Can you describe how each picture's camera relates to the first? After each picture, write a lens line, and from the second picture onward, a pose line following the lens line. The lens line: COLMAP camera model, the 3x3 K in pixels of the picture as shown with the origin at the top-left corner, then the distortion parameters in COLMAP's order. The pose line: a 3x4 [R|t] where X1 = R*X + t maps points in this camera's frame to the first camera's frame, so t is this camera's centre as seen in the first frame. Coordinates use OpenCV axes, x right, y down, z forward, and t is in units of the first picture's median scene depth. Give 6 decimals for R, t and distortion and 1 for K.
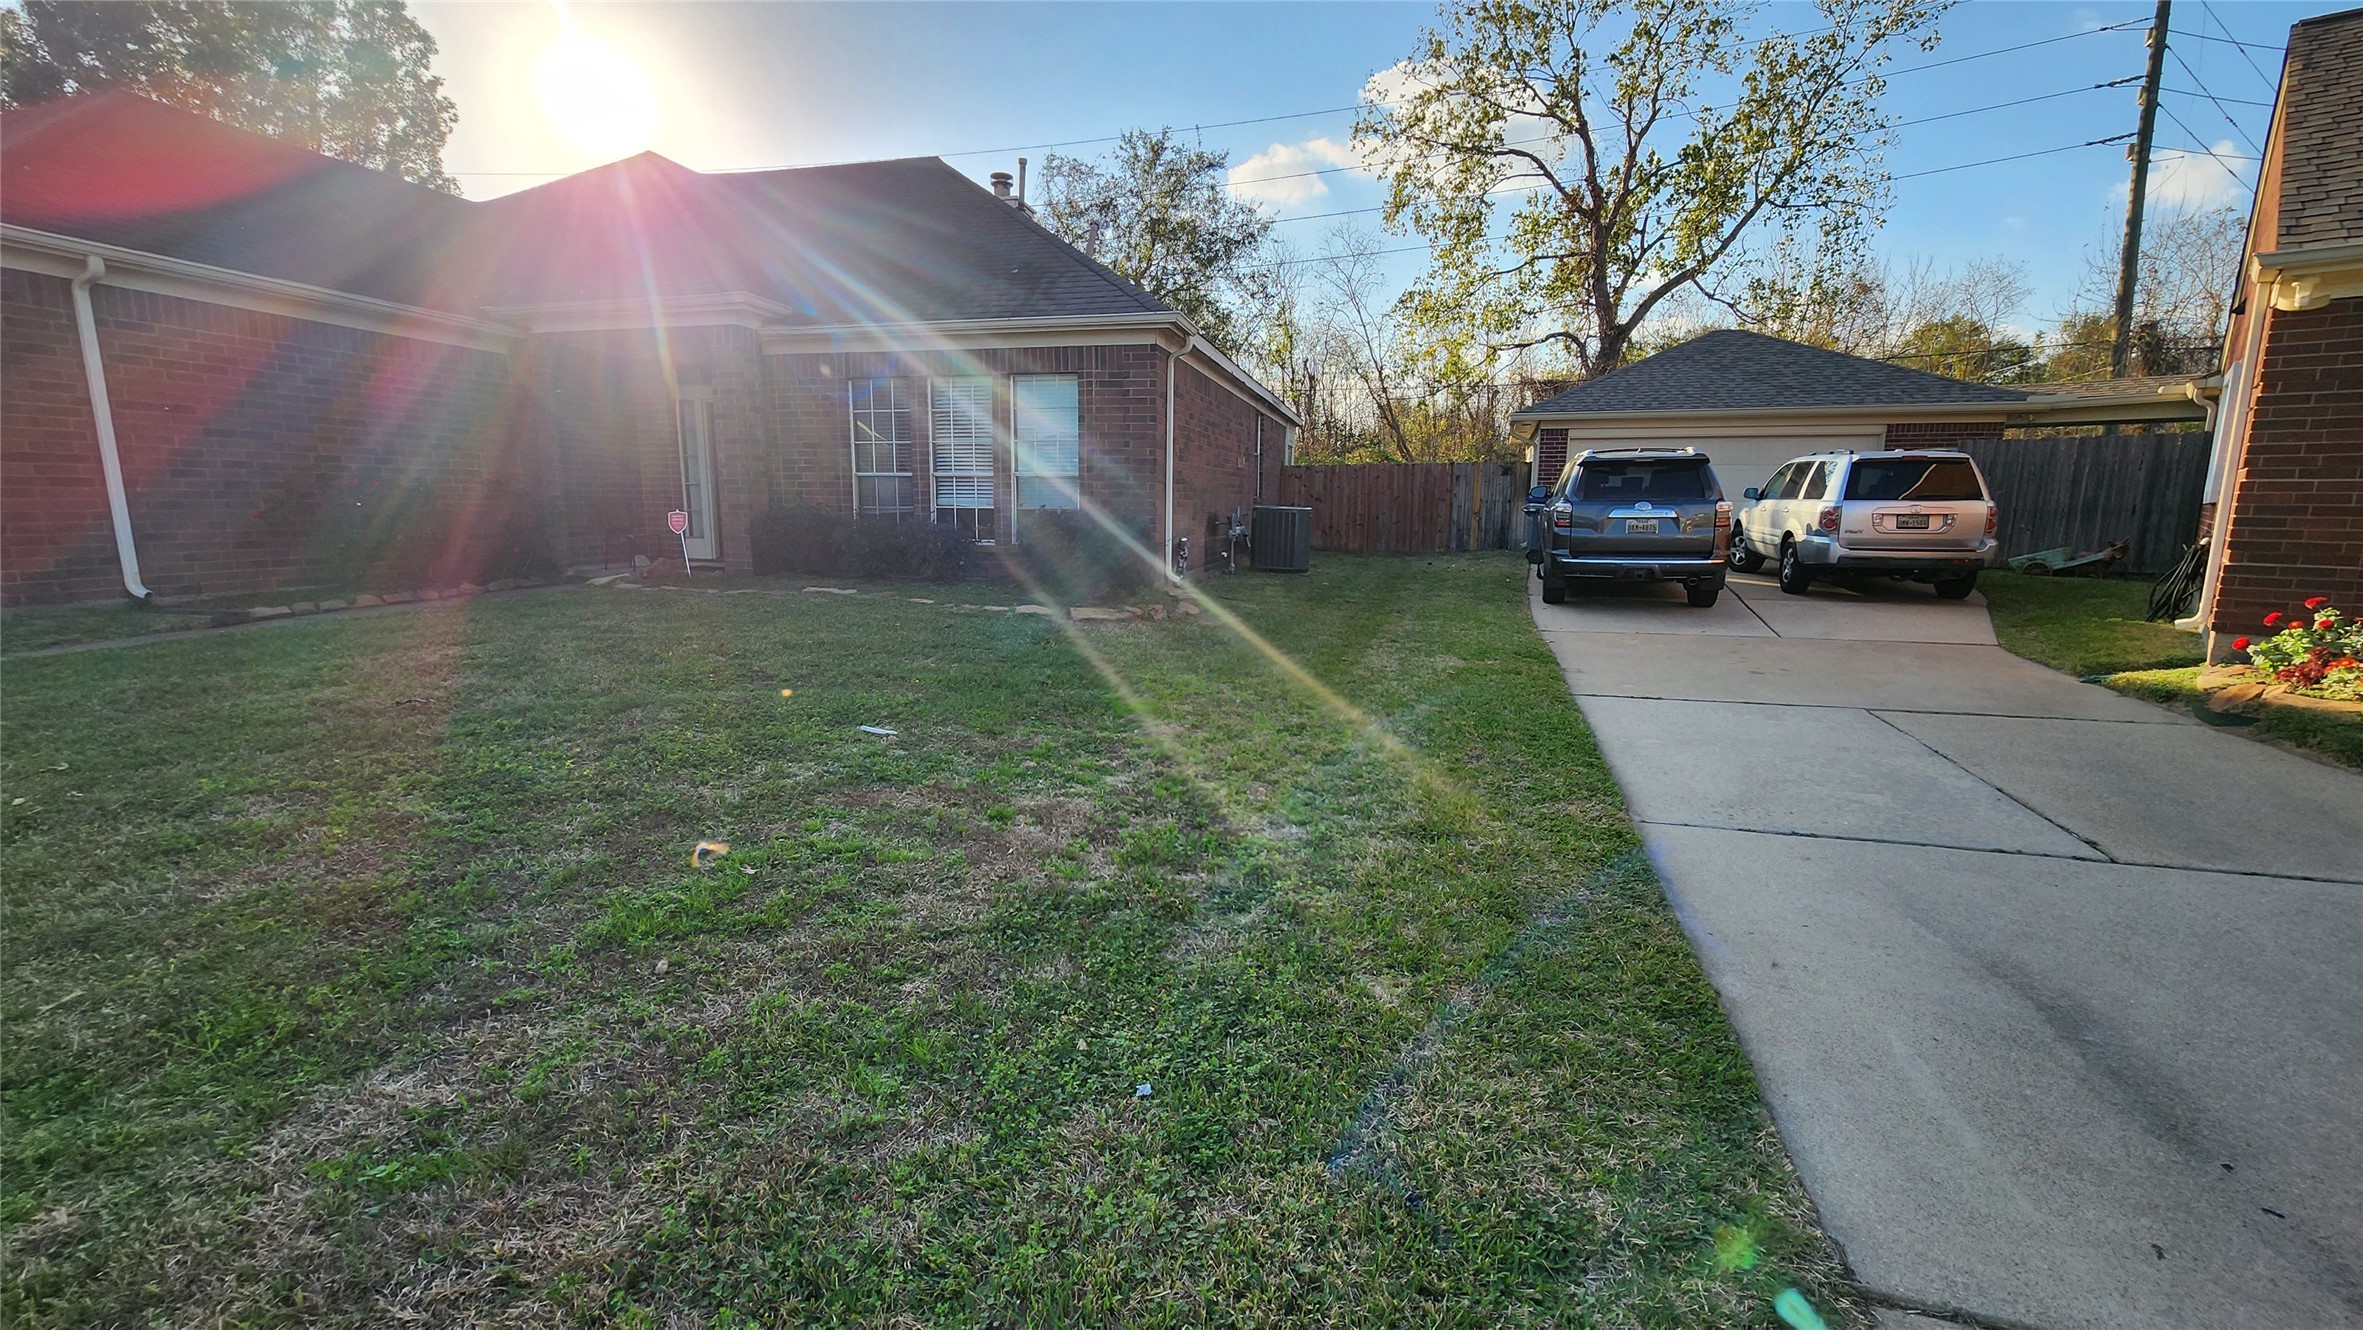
lens RADIAL K [[971.7, 0, 1173.9], [0, 971.7, 673.1], [0, 0, 1]] dist [0.006632, 0.000859]
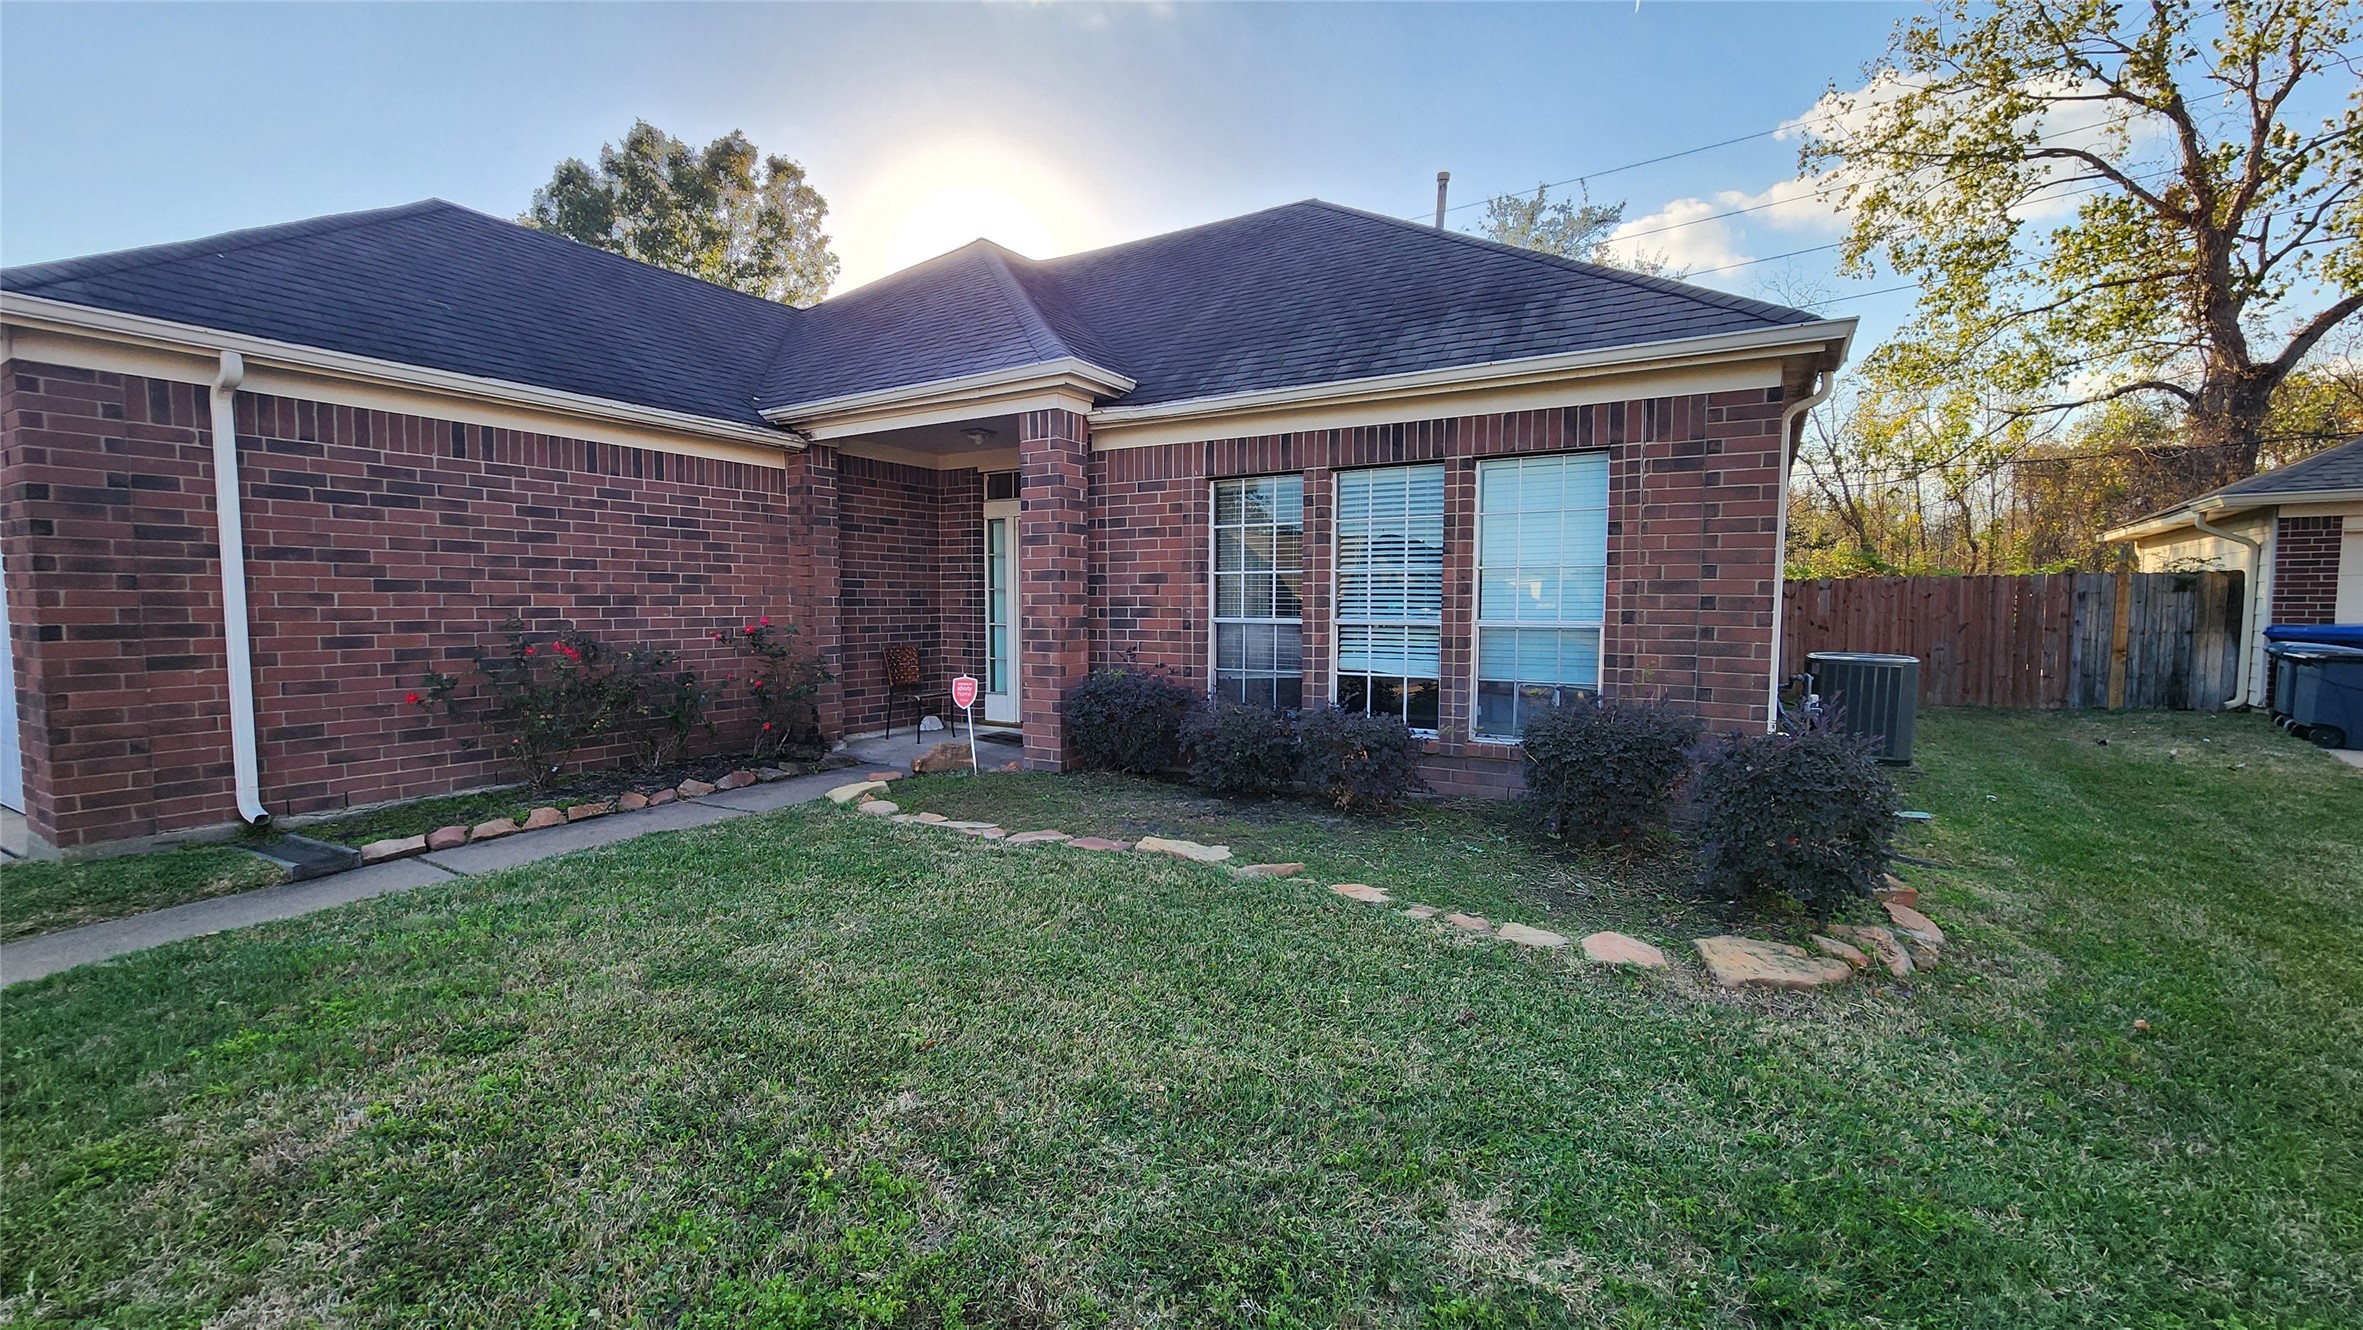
lens RADIAL K [[971.7, 0, 1181.8], [0, 971.7, 655.1], [0, 0, 1]] dist [0.006632, 0.000859]
pose [[0.957979, 0.008532, -0.286711, -0.159115], [-0.043083, 0.992498, -0.114420, -0.105283], [0.283584, 0.121964, 0.951160, 0.372163]]
